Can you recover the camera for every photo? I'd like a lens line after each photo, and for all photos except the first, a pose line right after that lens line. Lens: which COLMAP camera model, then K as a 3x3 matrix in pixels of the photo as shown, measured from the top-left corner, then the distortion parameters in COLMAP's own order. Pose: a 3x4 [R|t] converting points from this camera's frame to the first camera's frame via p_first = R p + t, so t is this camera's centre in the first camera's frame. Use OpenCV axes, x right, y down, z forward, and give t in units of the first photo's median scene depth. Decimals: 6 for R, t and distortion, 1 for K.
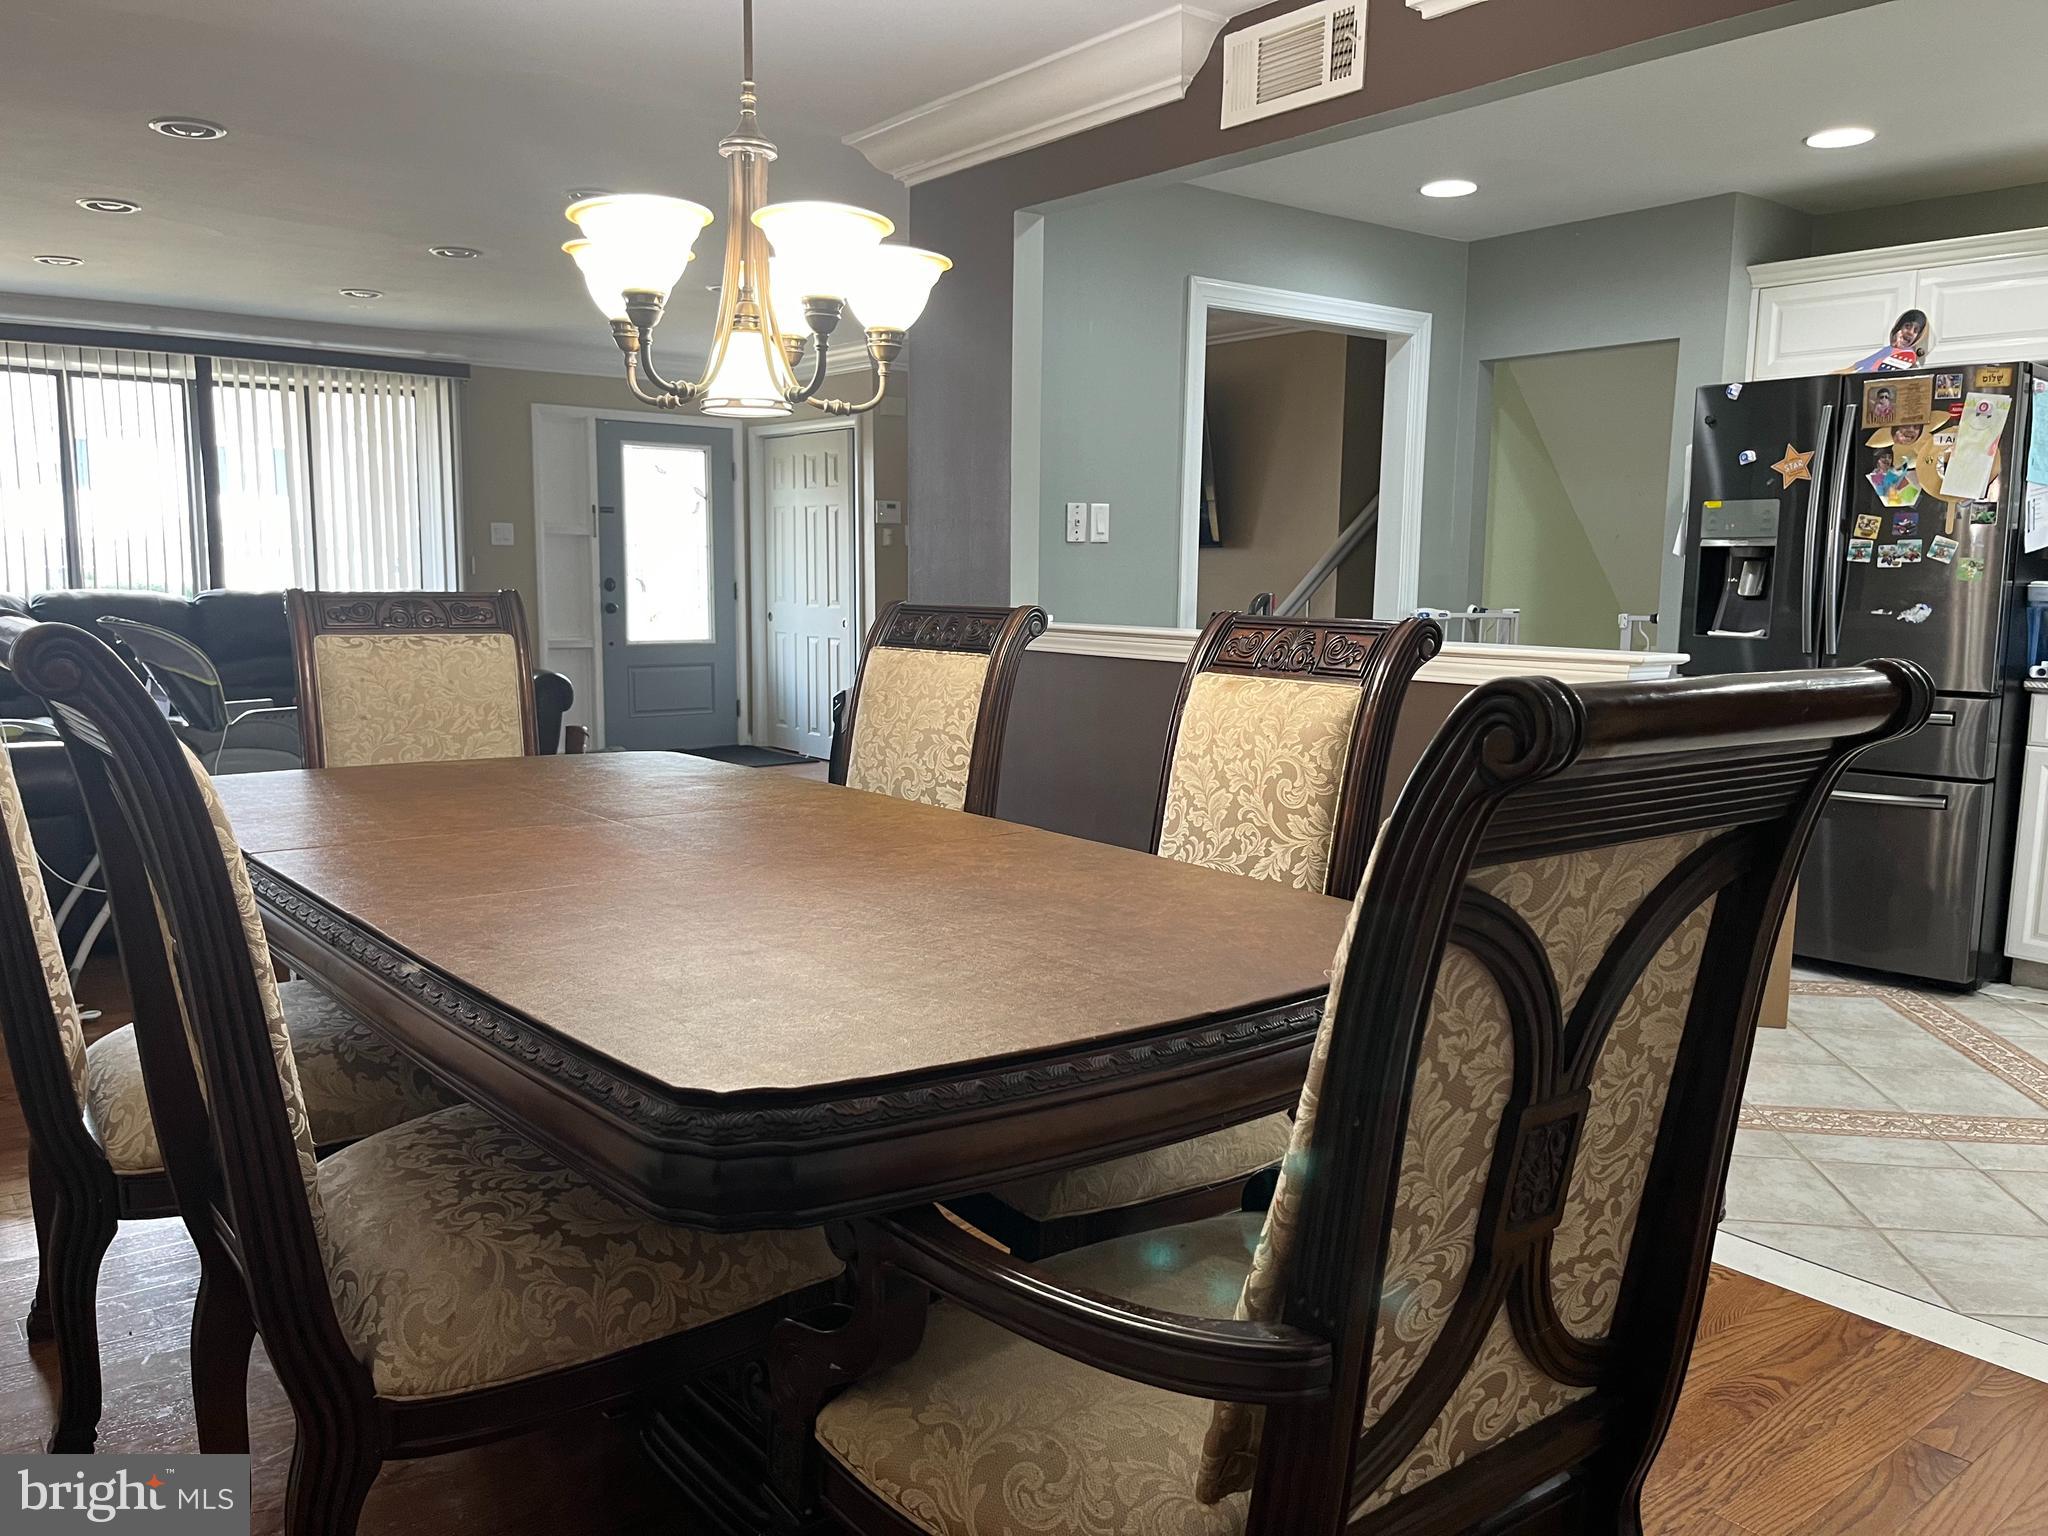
lens RADIAL K [[1559.3, 0, 1044.7], [0, 1559.3, 766.8], [0, 0, 1]] dist [0.043672, -0.049130]
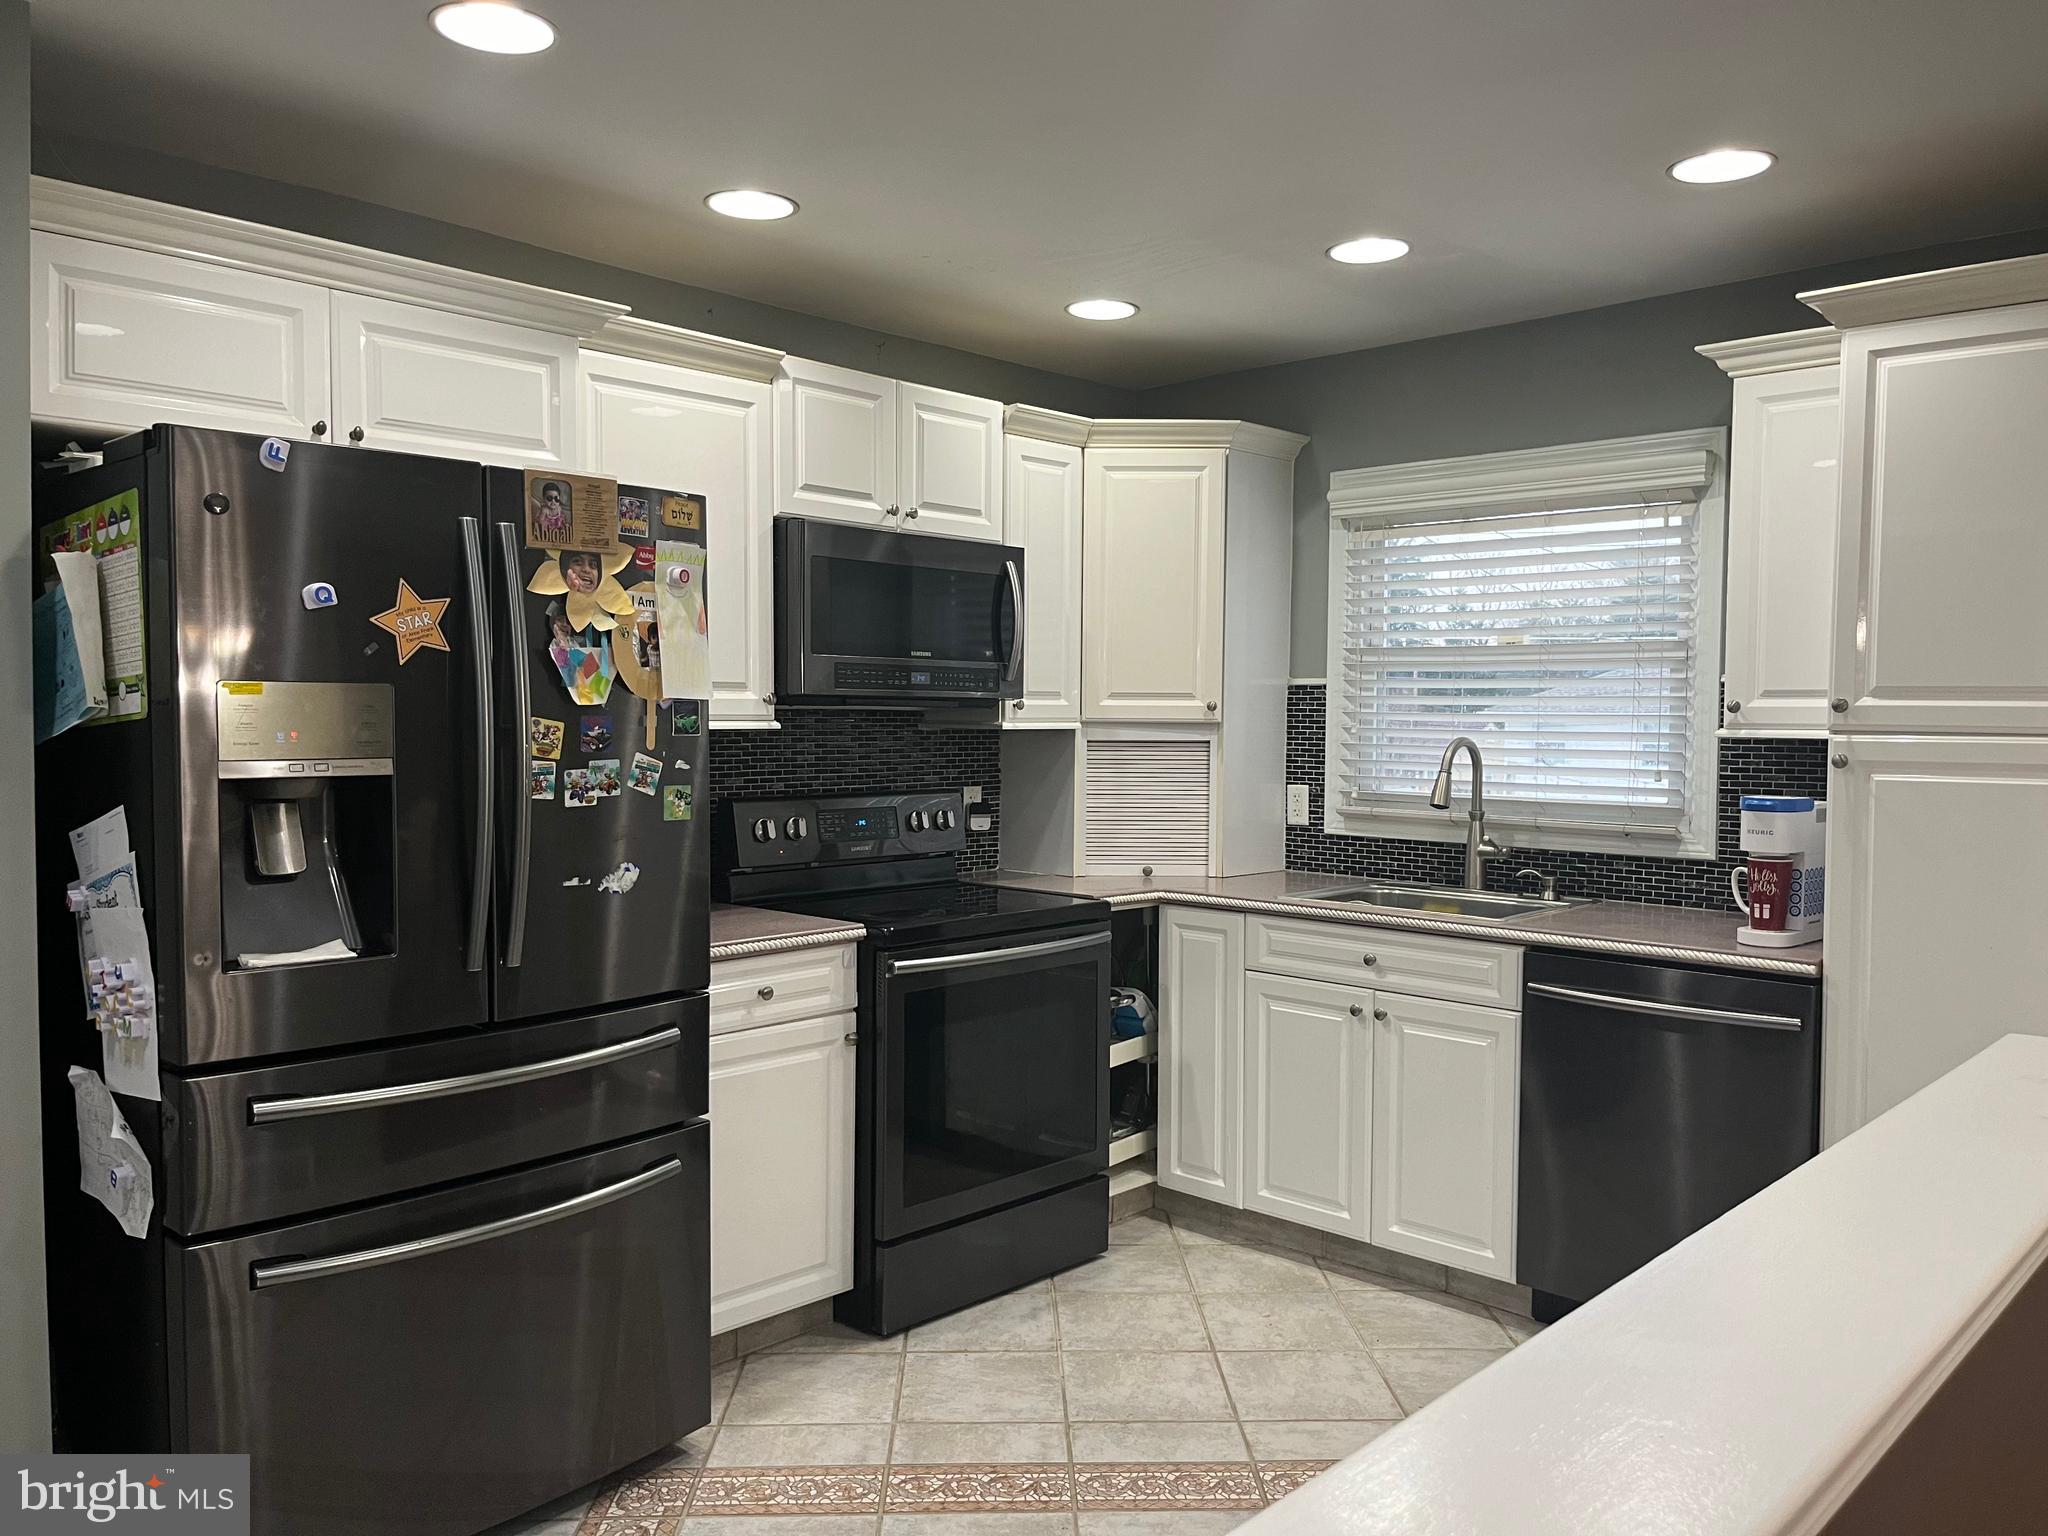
lens RADIAL K [[1562.9, 0, 1017.9], [0, 1562.9, 776.5], [0, 0, 1]] dist [0.060045, -0.003408]
pose [[-0.153389, -0.061840, 0.986229, -0.069910], [0.115229, 0.990112, 0.080005, -0.166659], [-0.981425, 0.125914, -0.144747, 0.925101]]
